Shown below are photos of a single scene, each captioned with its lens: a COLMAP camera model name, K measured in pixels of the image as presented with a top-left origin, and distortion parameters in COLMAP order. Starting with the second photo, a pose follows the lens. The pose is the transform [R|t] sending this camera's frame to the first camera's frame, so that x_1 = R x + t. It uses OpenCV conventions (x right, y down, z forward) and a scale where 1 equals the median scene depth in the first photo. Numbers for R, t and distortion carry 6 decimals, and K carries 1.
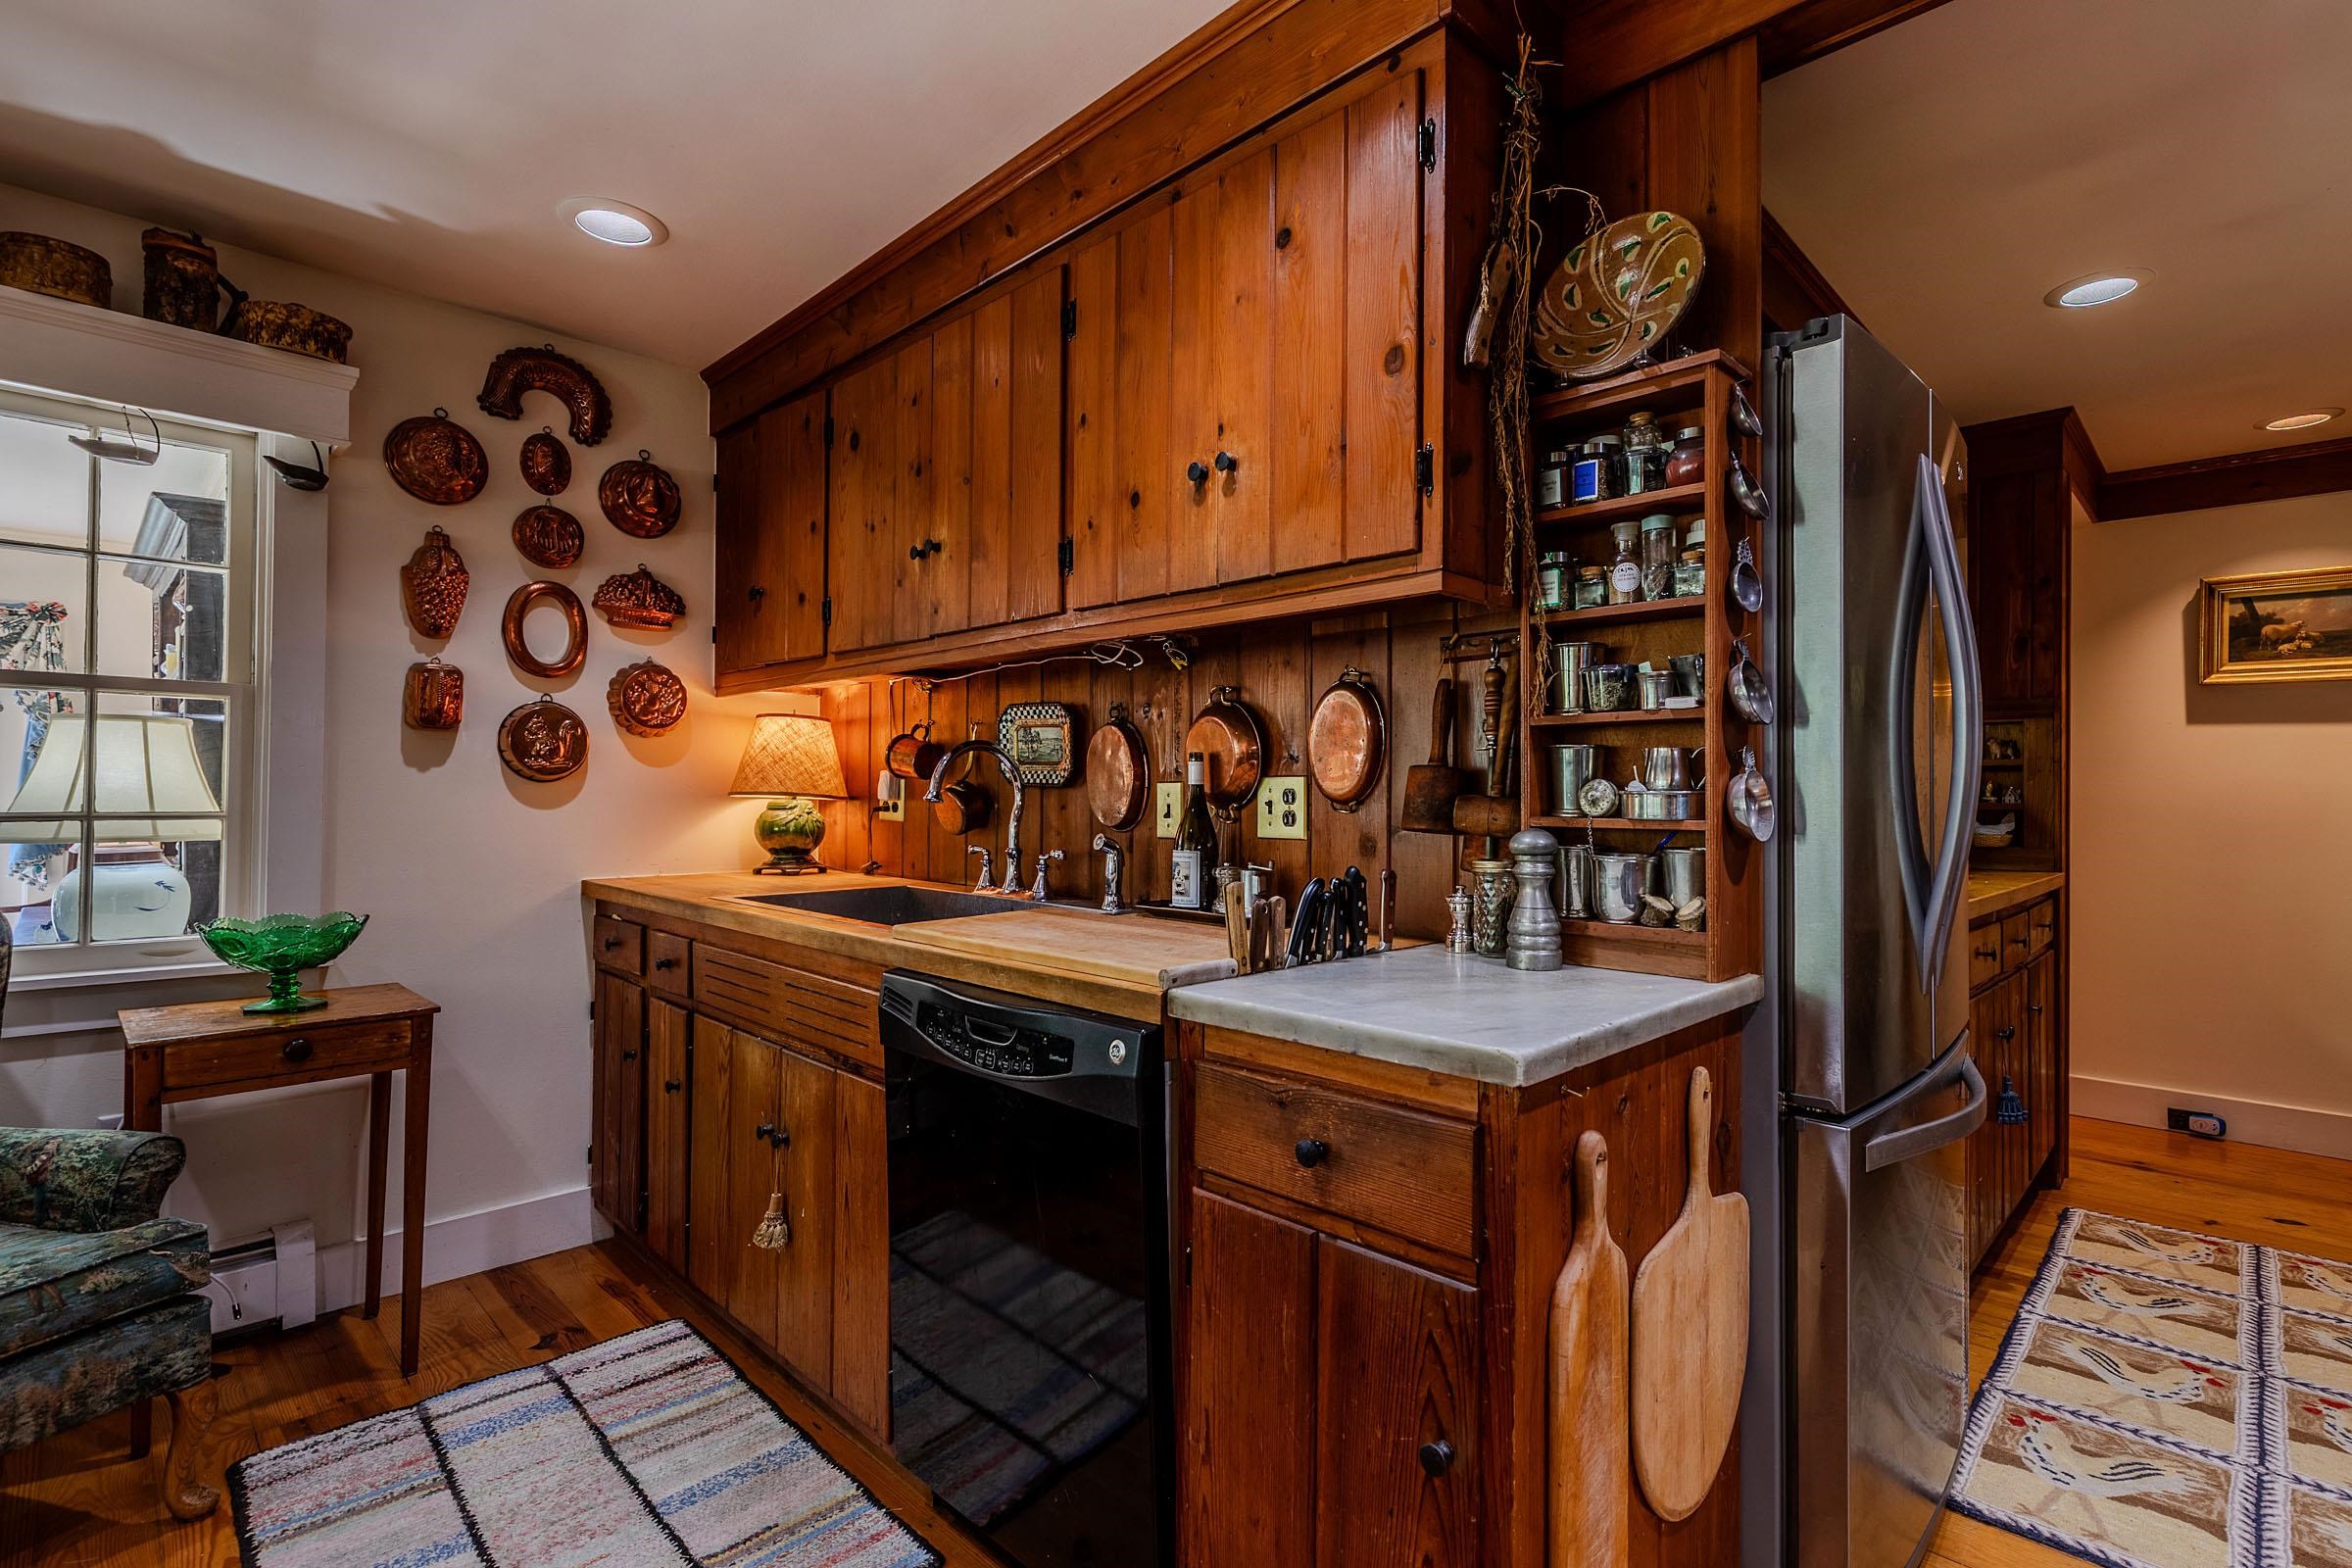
lens RADIAL K [[1080.8, 0, 1224.1], [0, 1080.8, 789.2], [0, 0, 1]] dist [0.008000, 0.000034]
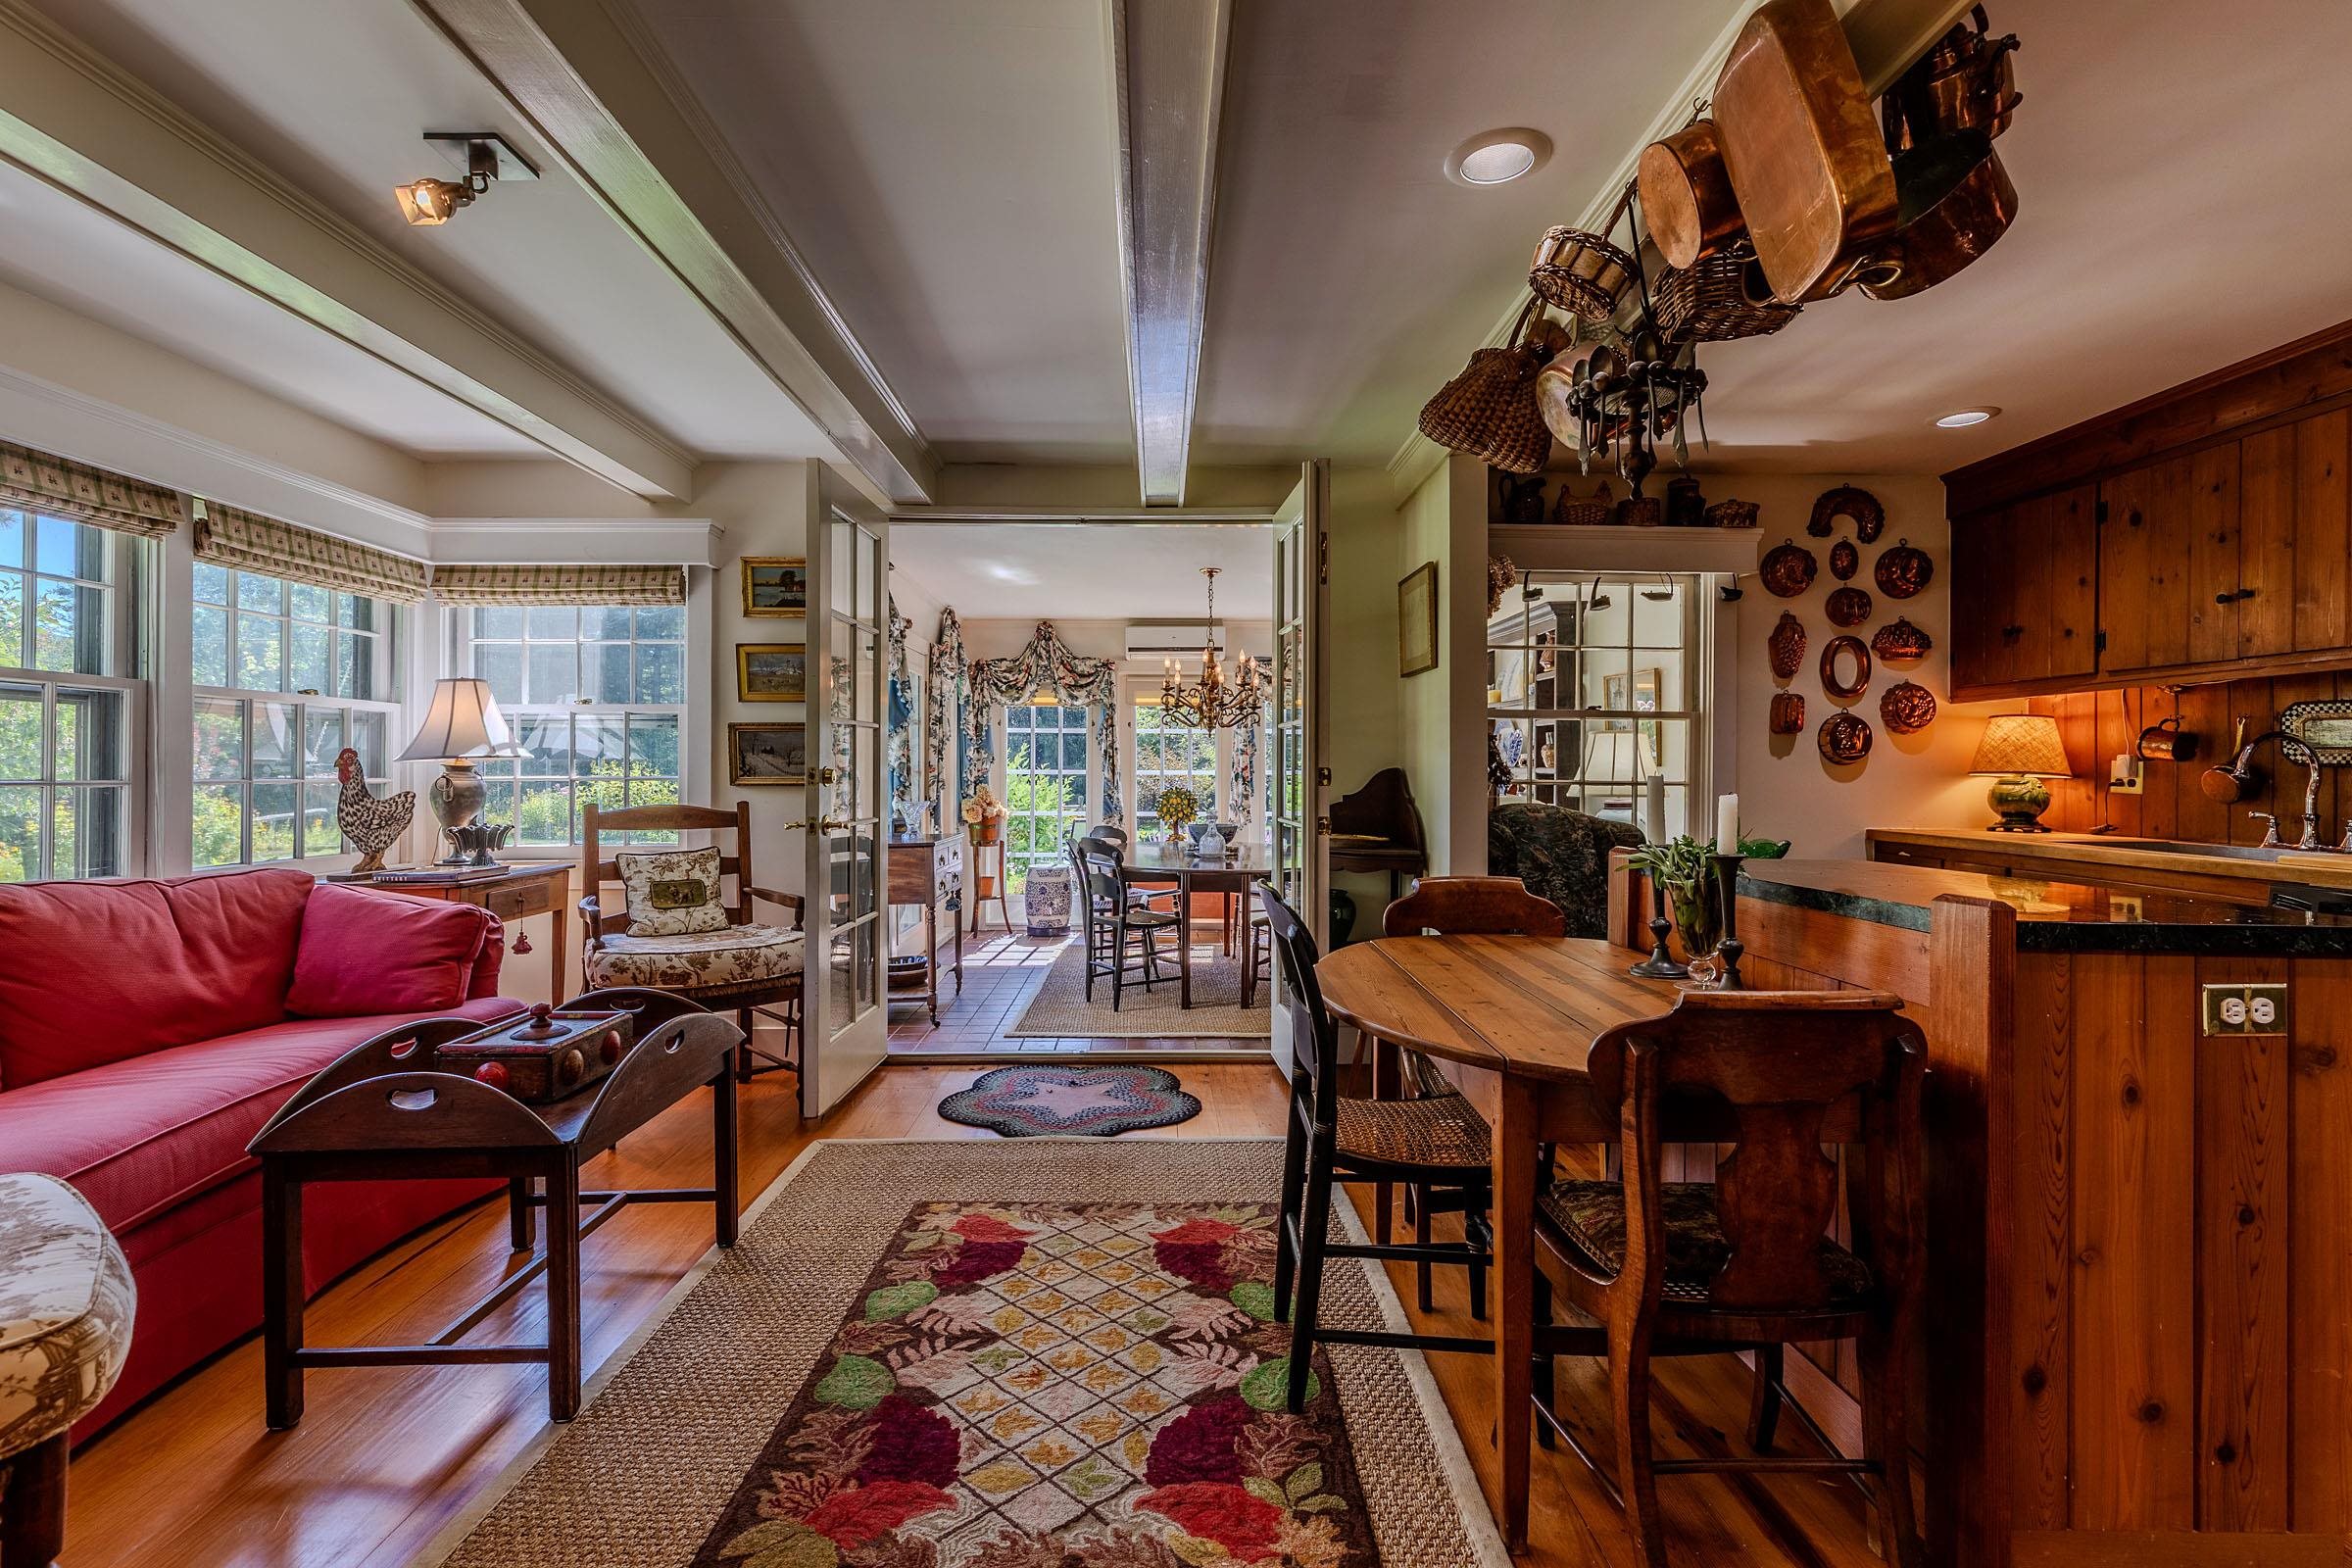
lens RADIAL K [[1080.8, 0, 1173.9], [0, 1080.8, 765.1], [0, 0, 1]] dist [0.008000, 0.000034]
pose [[0.701438, -0.004999, -0.712713, -0.215274], [-0.000100, 0.999975, -0.007112, 0.005586], [0.712730, 0.005060, 0.701420, -0.869808]]
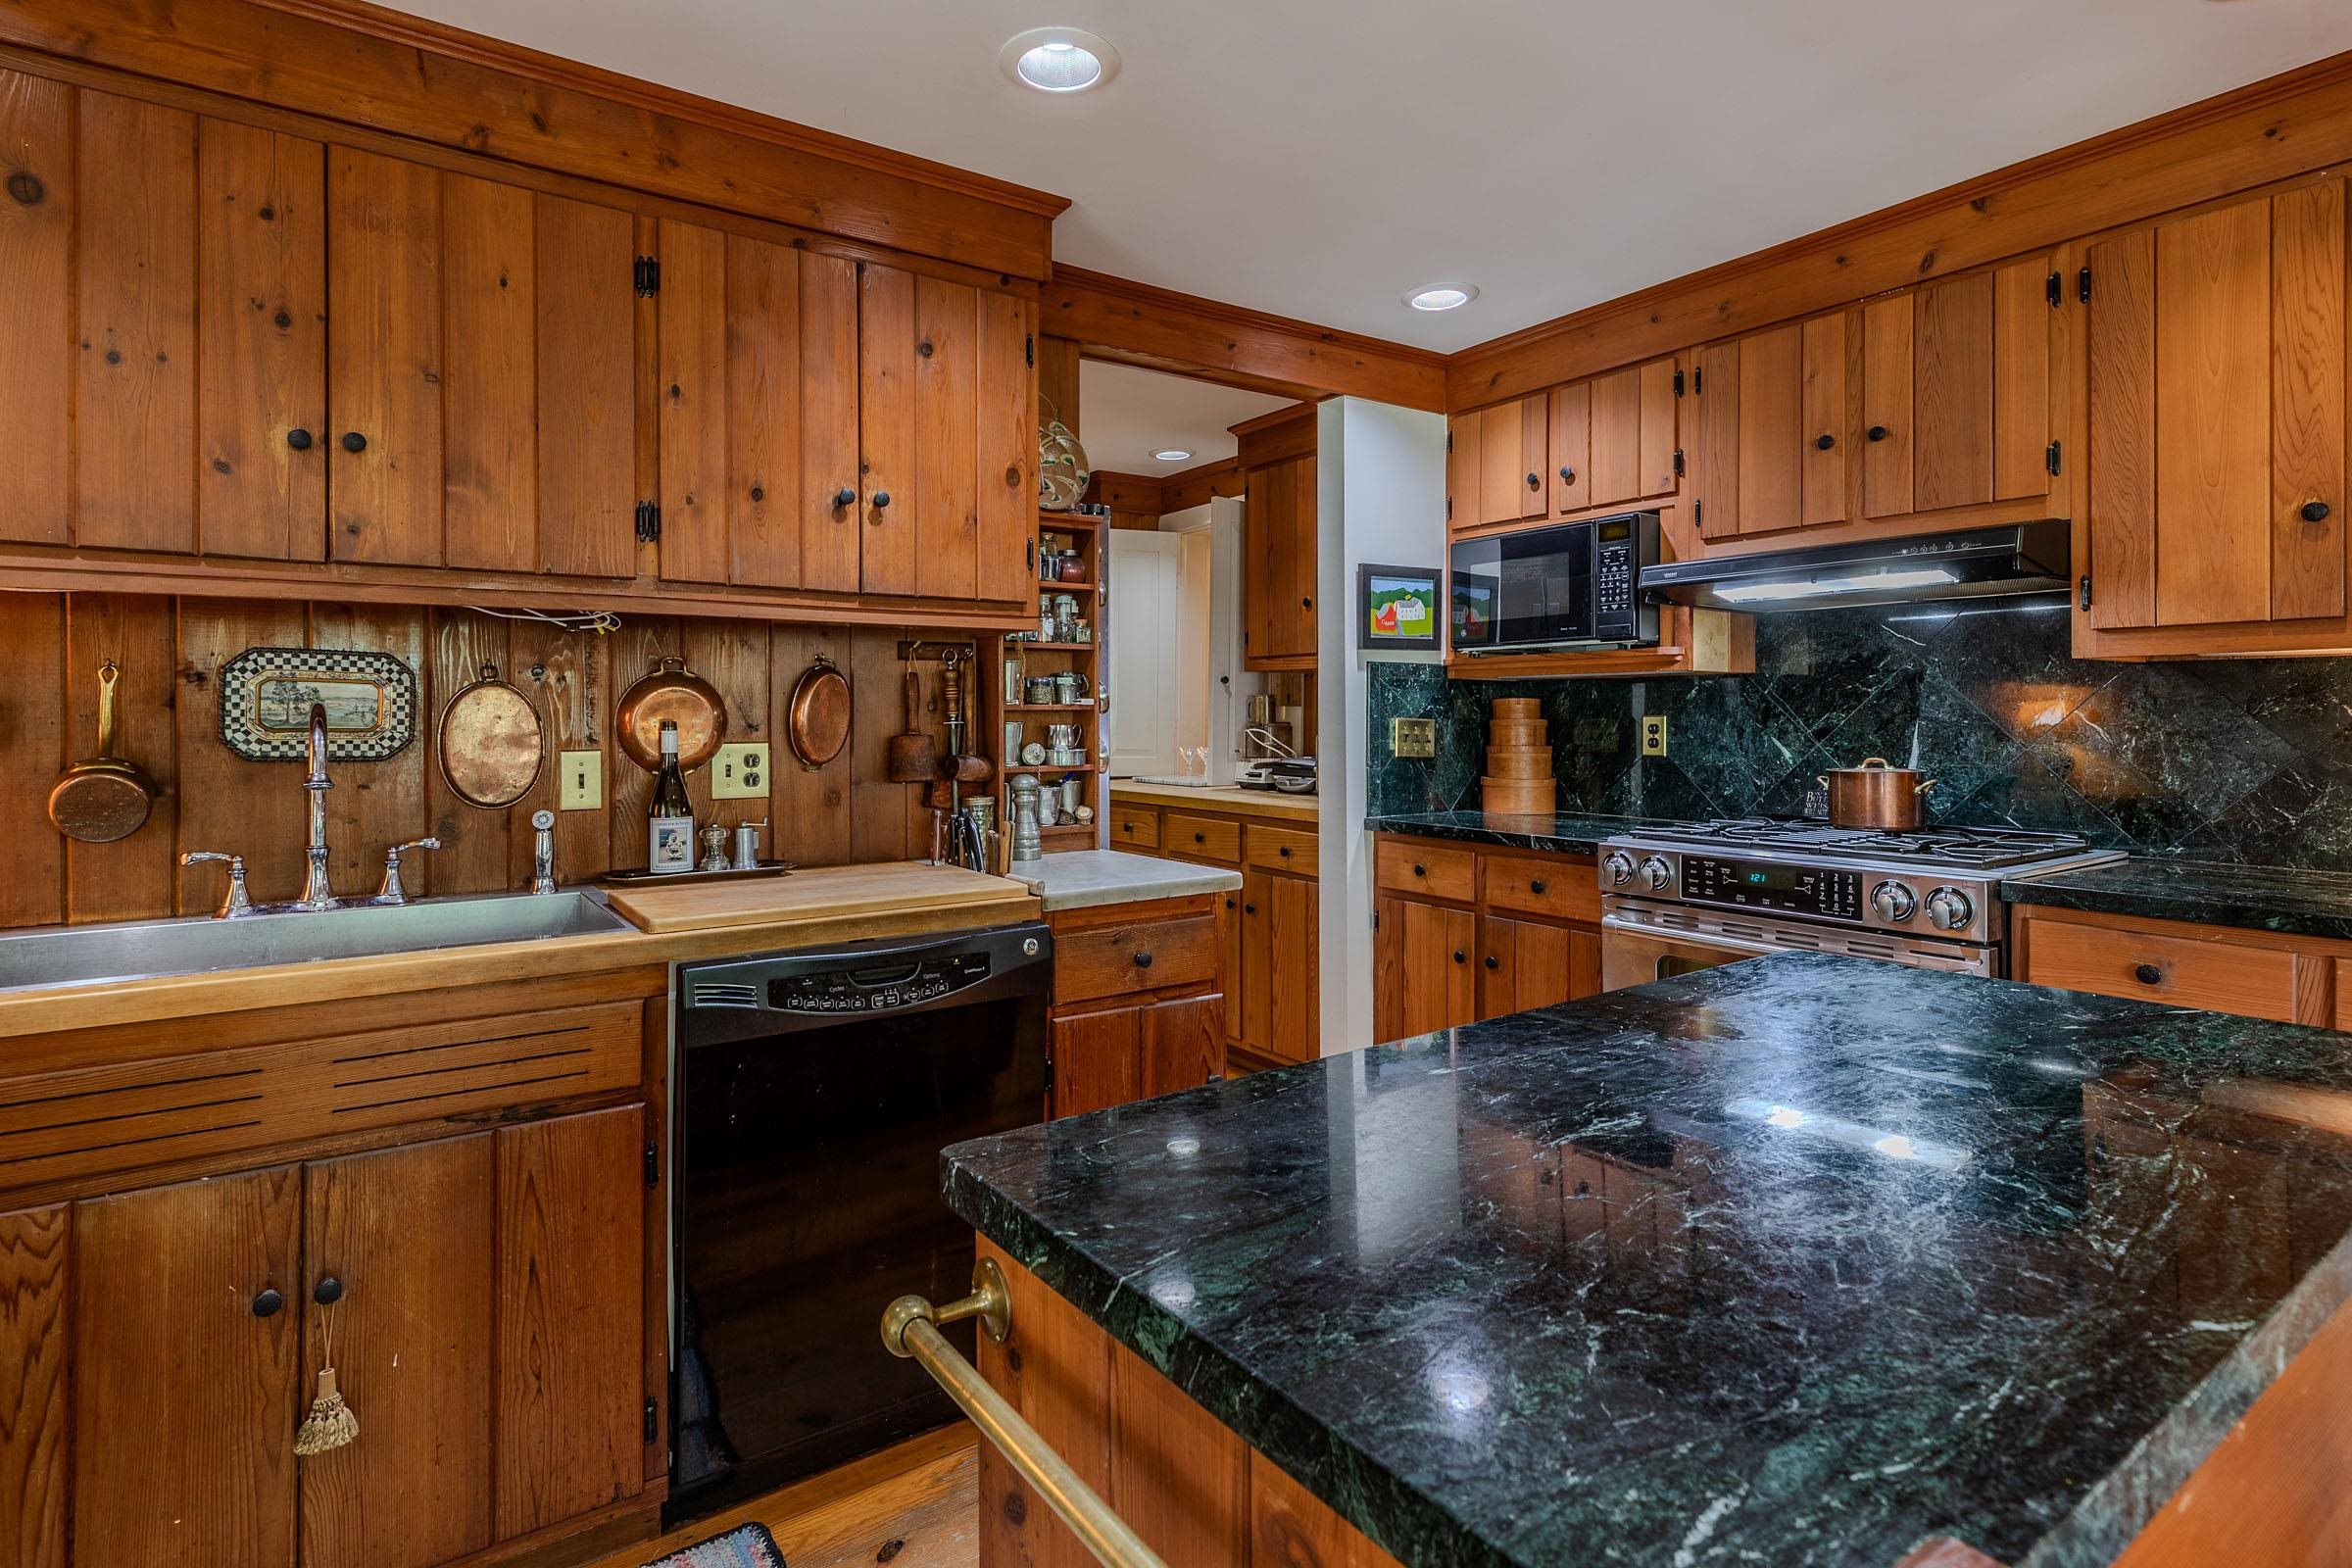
lens RADIAL K [[1148.8, 0, 1079.4], [0, 1148.8, 709.1], [0, 0, 1]] dist [-0.003968, -0.000481]
pose [[0.231128, -0.004329, 0.972914, -0.824246], [0.001276, 0.999991, 0.004146, -0.041299], [-0.972923, 0.000283, 0.231131, 0.305693]]
